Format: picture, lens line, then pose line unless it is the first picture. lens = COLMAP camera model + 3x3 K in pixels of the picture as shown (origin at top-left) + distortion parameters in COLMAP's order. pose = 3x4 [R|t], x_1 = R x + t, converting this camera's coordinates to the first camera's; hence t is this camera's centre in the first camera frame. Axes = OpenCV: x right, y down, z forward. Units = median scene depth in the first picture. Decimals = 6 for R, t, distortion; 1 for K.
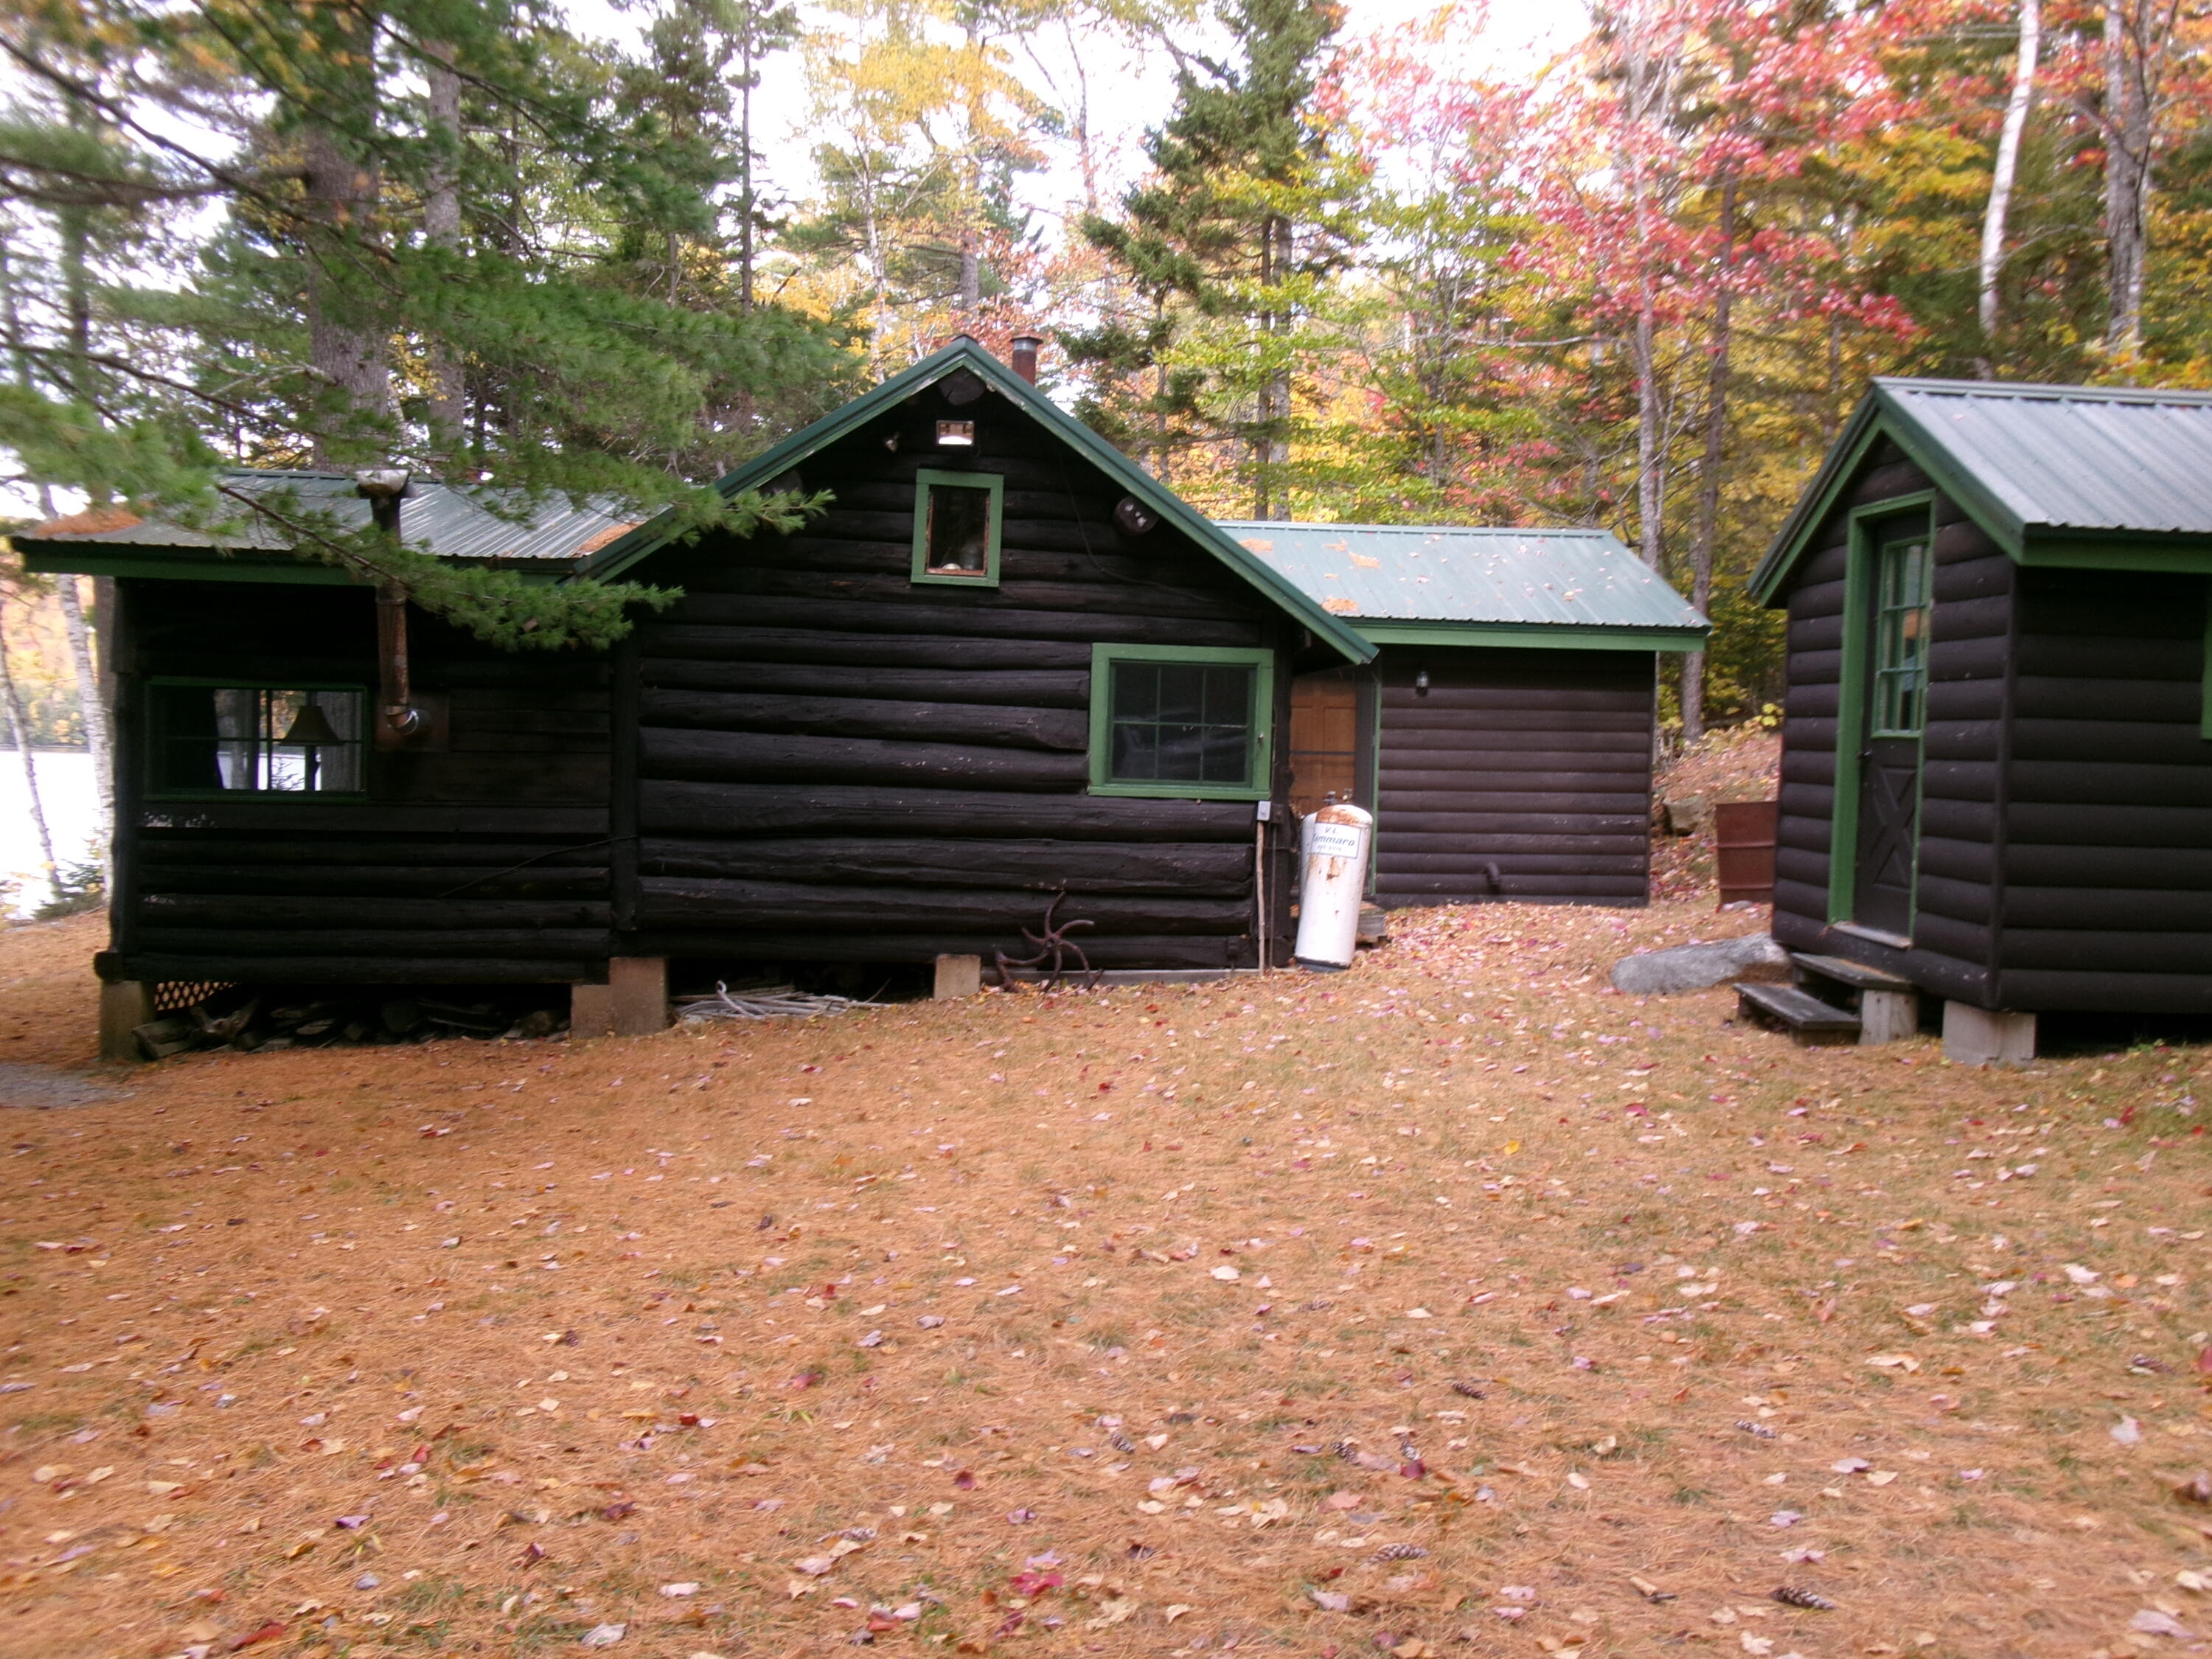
lens RADIAL K [[1850.9, 0, 1106.0], [0, 1850.9, 829.5], [0, 0, 1]] dist [0.001971, 0.003722]
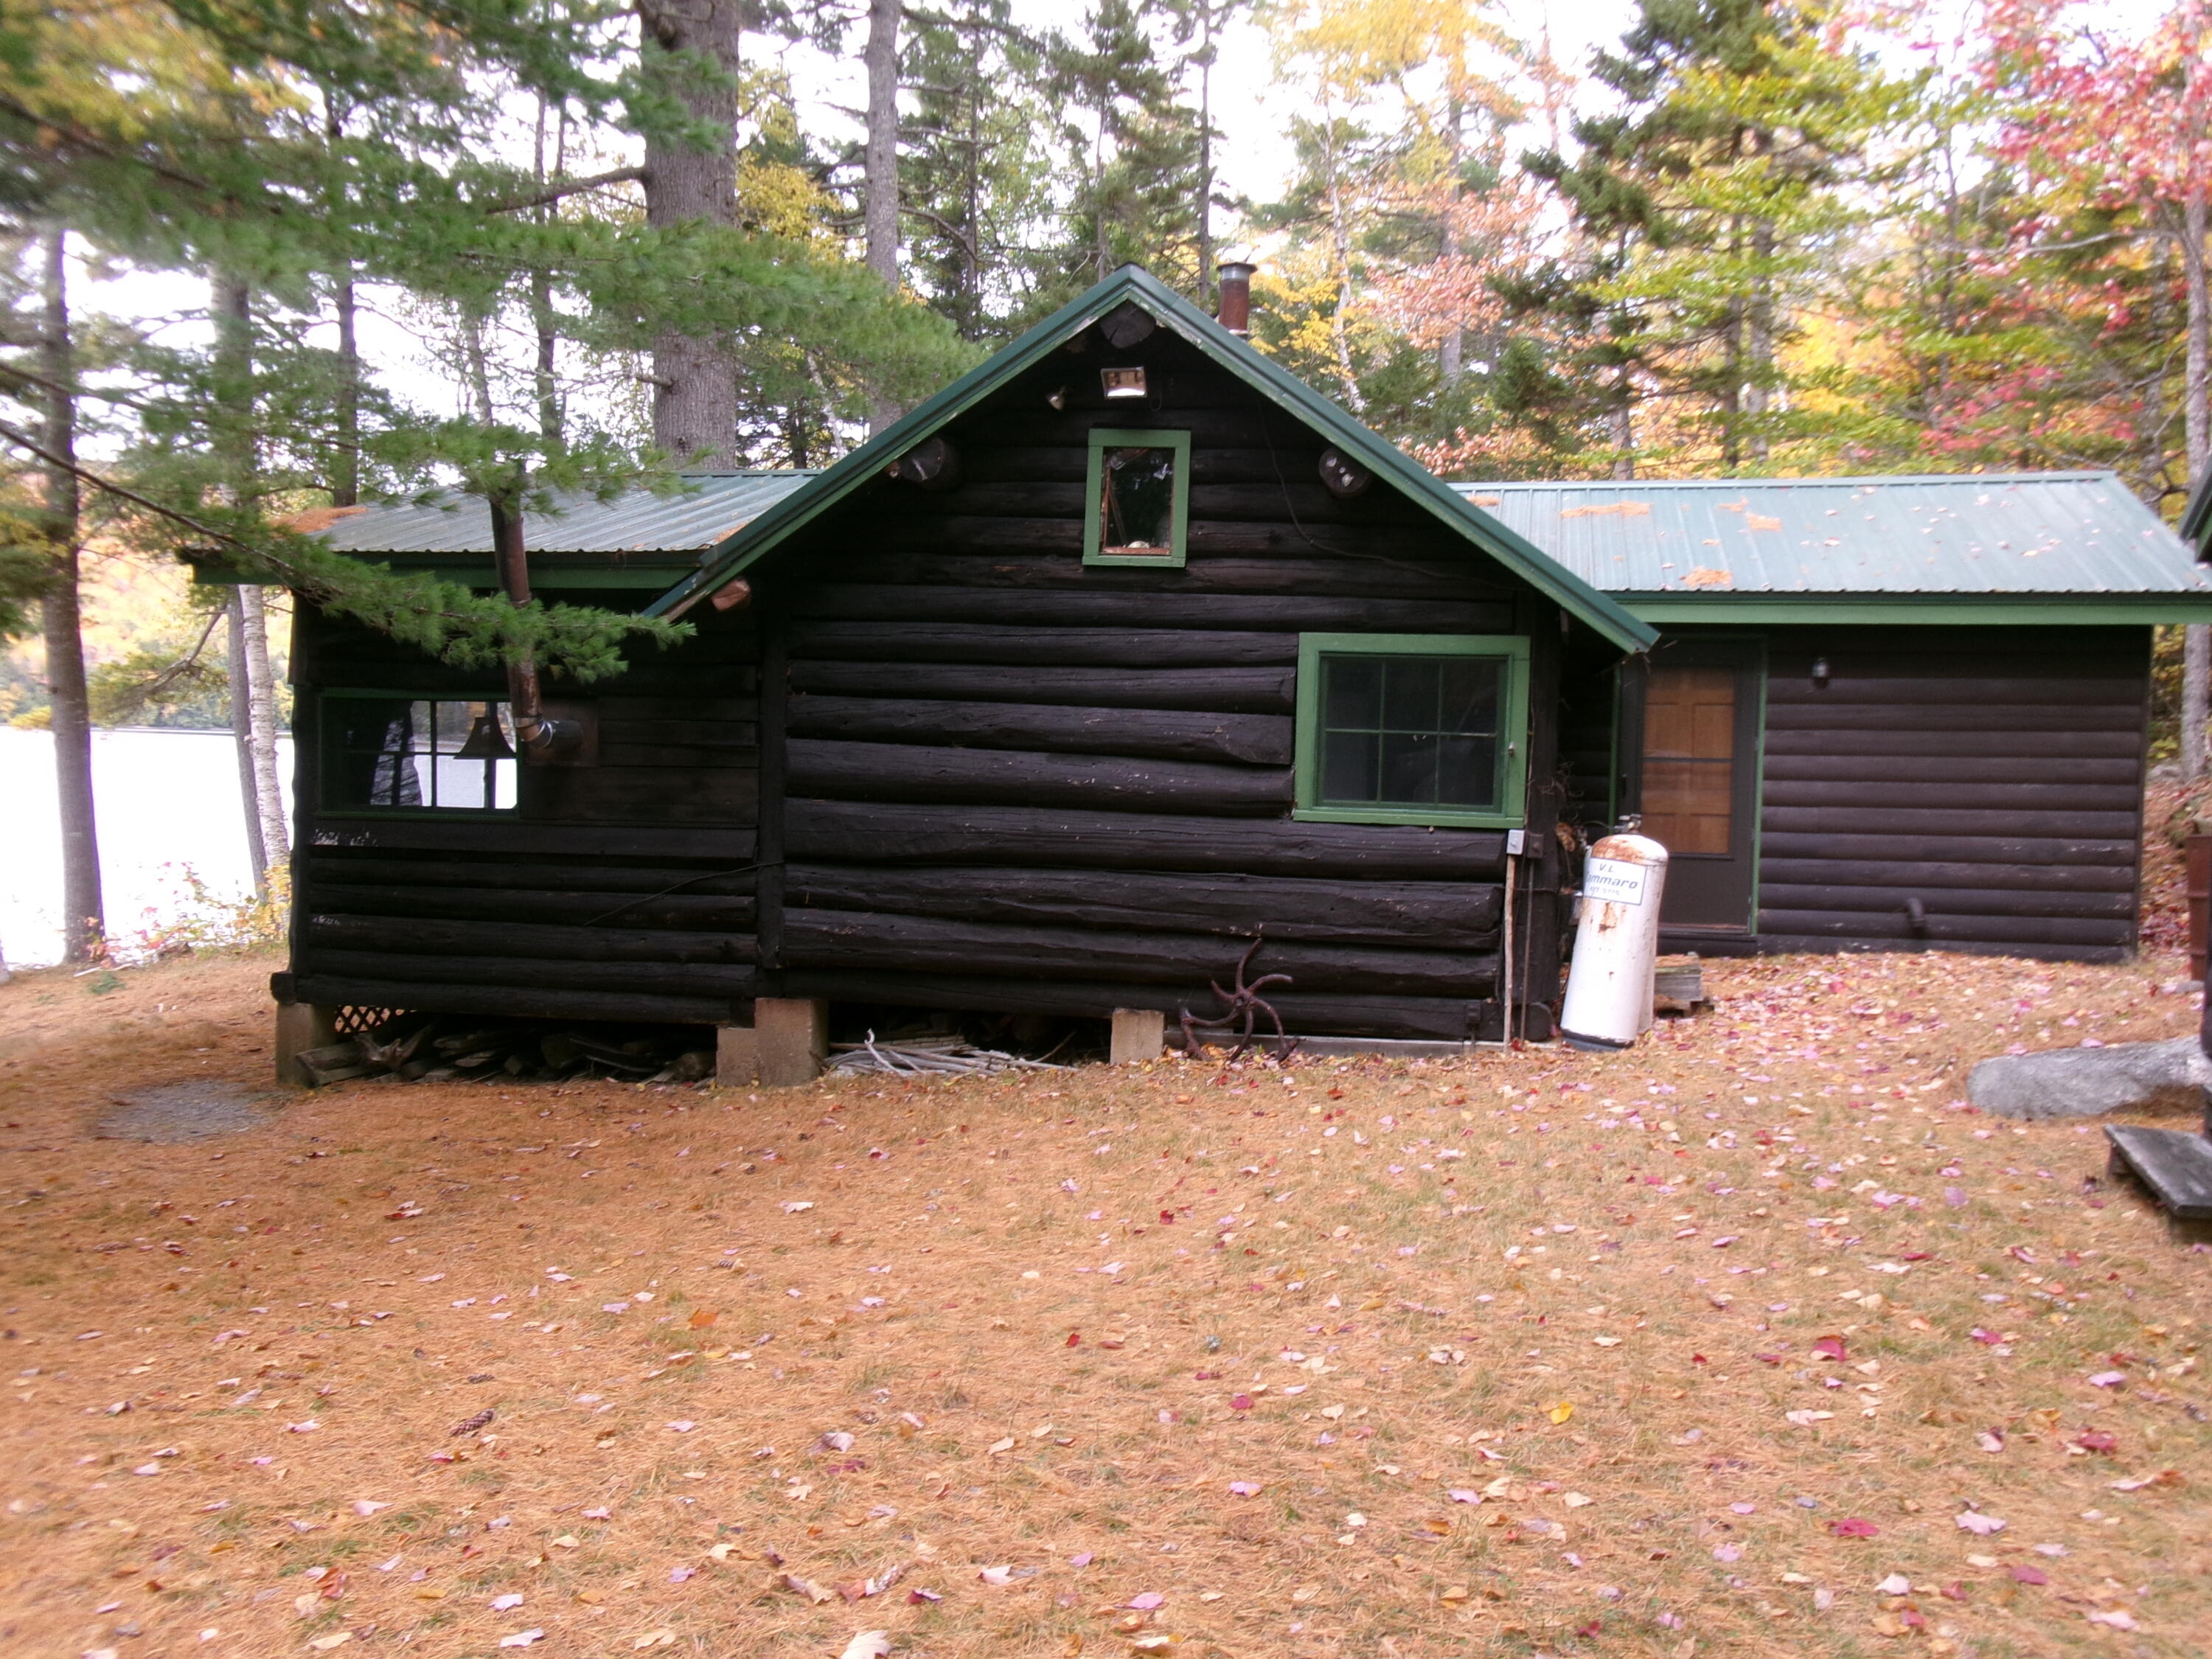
lens RADIAL K [[1829.9, 0, 1106.0], [0, 1829.9, 829.5], [0, 0, 1]] dist [-0.007162, -0.002509]
pose [[0.954670, 0.011783, -0.297432, 0.151896], [-0.009457, 0.999912, 0.009259, -0.021246], [0.297515, -0.006026, 0.954698, 0.209483]]
